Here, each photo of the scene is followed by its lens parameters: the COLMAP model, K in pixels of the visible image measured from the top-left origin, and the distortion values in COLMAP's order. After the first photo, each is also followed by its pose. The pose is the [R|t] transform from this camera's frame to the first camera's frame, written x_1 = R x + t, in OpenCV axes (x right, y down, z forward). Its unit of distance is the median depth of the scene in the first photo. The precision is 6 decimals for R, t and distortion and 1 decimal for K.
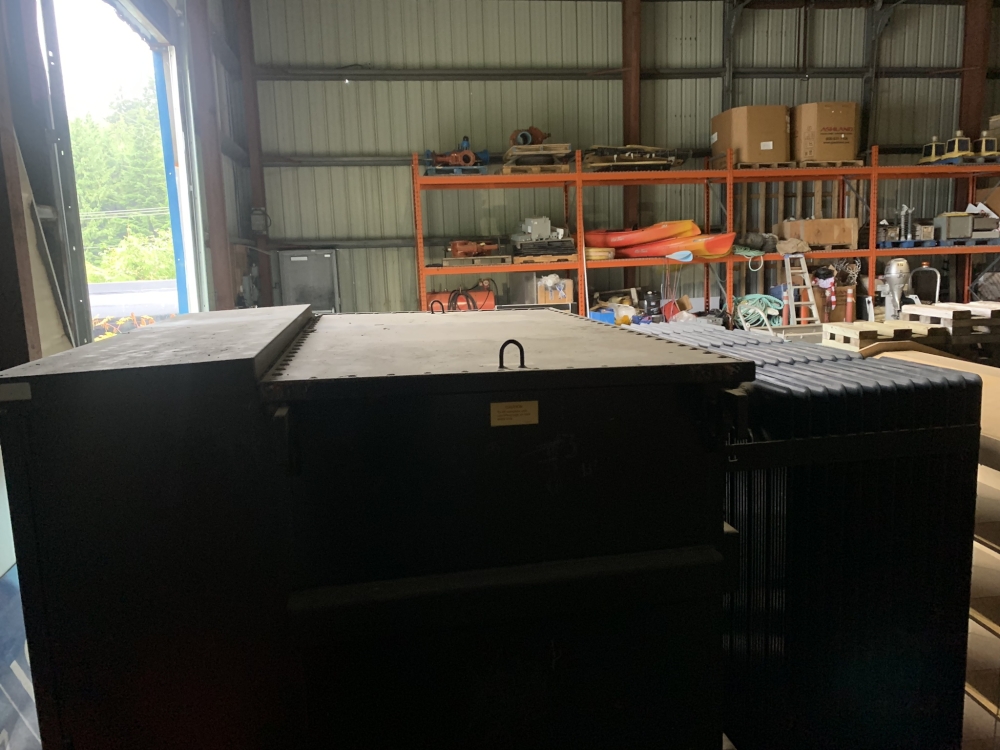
lens RADIAL K [[767.9, 0, 500.0], [0, 767.9, 375.0], [0, 0, 1]] dist [0.020458, 0.000328]
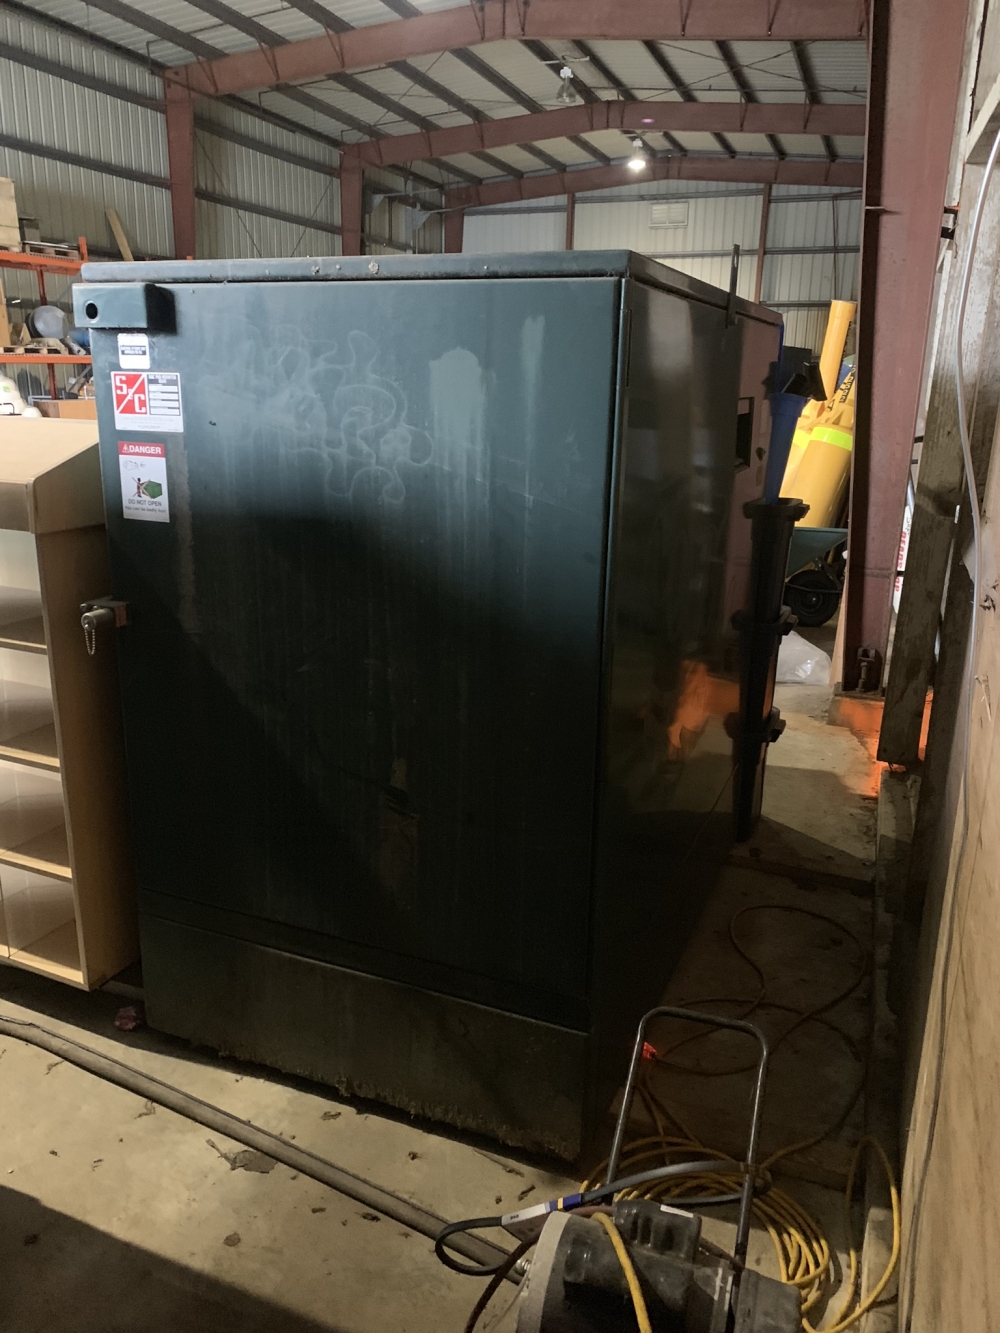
lens RADIAL K [[1023.6, 0, 500.0], [0, 1023.6, 666.5], [0, 0, 1]] dist [0.020458, 0.000328]
pose [[0.499930, -0.193695, 0.844128, -0.944002], [0.082588, 0.980890, 0.176164, 0.067711], [-0.862119, -0.018354, 0.506373, -0.178593]]
